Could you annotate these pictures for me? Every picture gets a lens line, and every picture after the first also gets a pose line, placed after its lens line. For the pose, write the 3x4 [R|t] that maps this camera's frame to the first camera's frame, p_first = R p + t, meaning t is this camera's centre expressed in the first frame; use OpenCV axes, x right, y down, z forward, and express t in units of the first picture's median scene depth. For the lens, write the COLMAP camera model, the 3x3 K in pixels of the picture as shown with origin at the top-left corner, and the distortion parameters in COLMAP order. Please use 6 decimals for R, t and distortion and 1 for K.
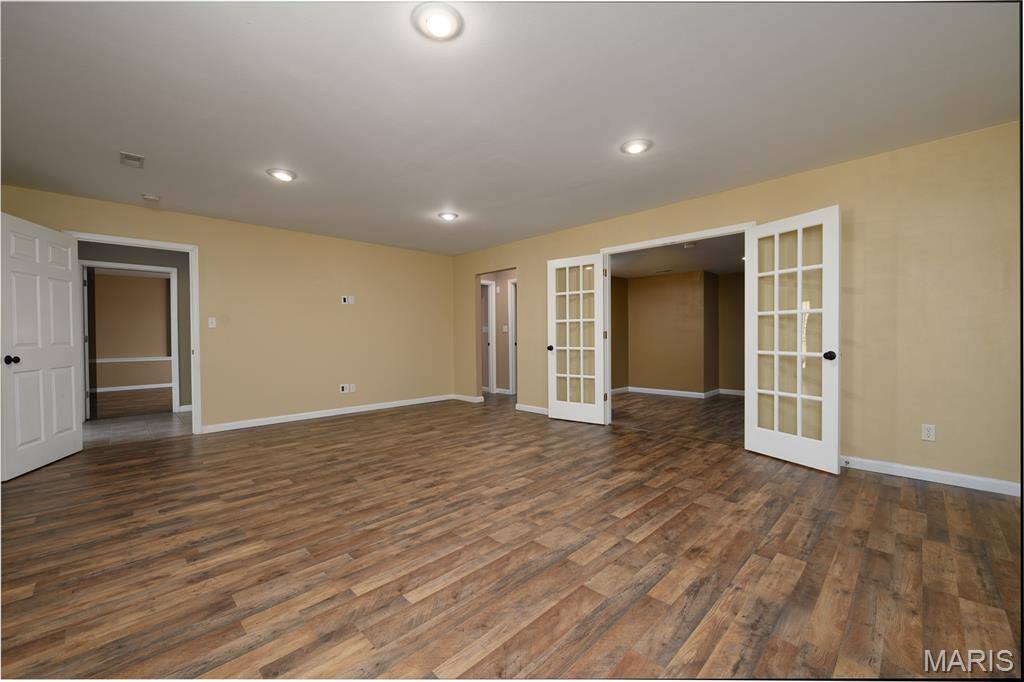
lens RADIAL K [[414.7, 0, 507.4], [0, 414.7, 341.1], [0, 0, 1]] dist [-0.011897, -0.000394]
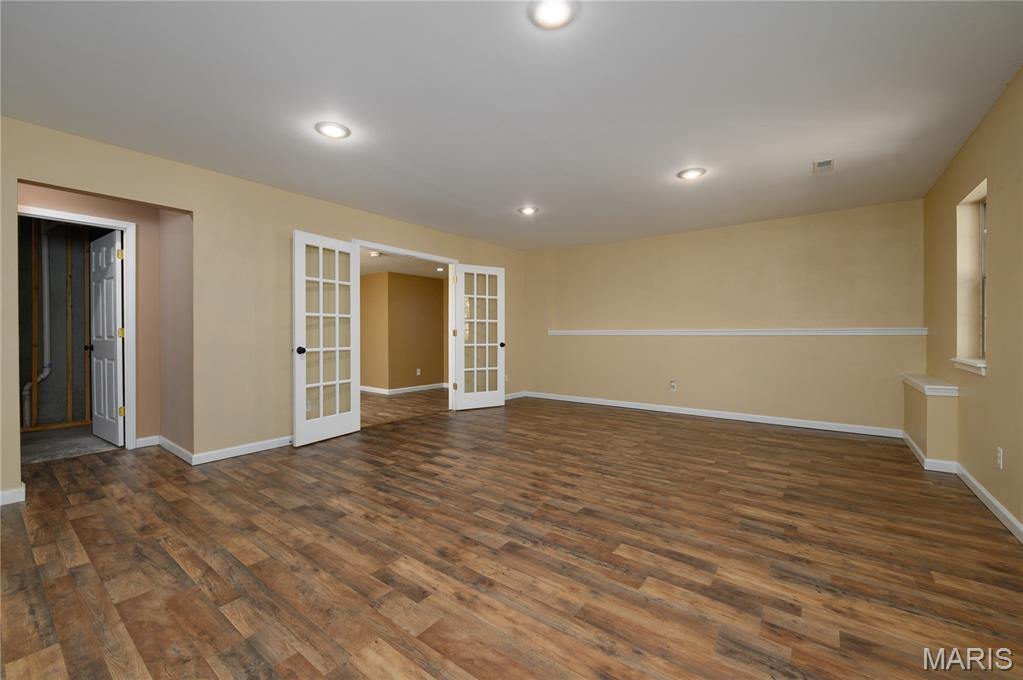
lens RADIAL K [[417.7, 0, 514.1], [0, 417.7, 332.6], [0, 0, 1]] dist [-0.003715, -0.000947]
pose [[-0.163263, 0.007027, 0.986558, -1.085674], [0.011867, 0.999916, -0.005158, -0.010130], [-0.986511, 0.010865, -0.163333, 1.181154]]
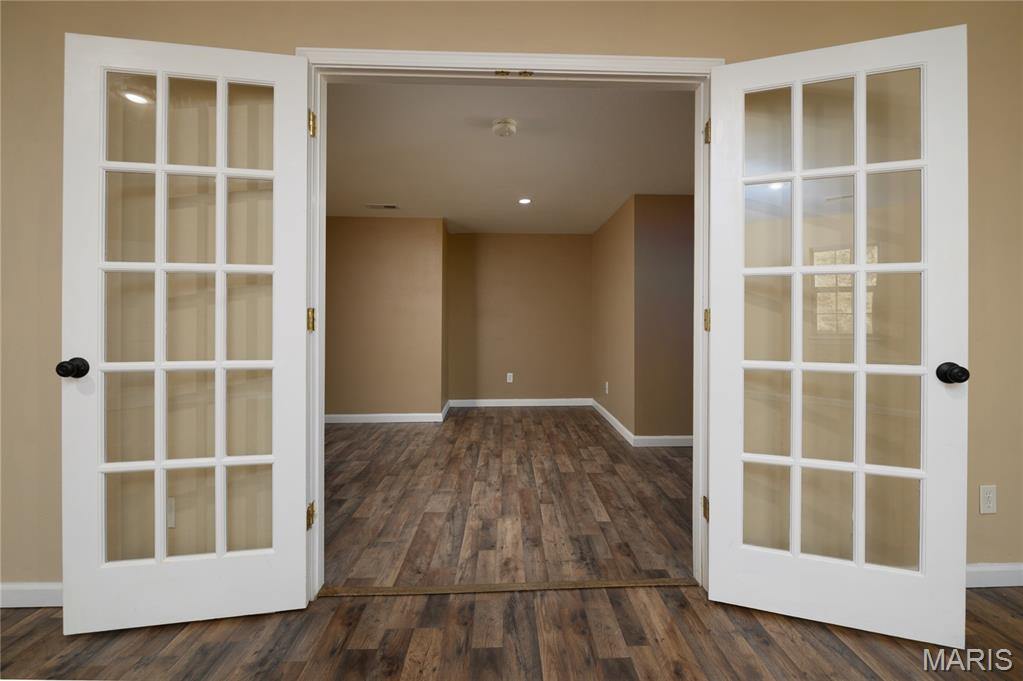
lens RADIAL K [[414.3, 0, 510.1], [0, 414.3, 335.8], [0, 0, 1]] dist [-0.011897, -0.000394]
pose [[0.670511, 0.008233, 0.741854, 0.153202], [0.003391, 0.999894, -0.014161, 0.002383], [-0.741892, 0.012011, 0.670412, 0.986342]]
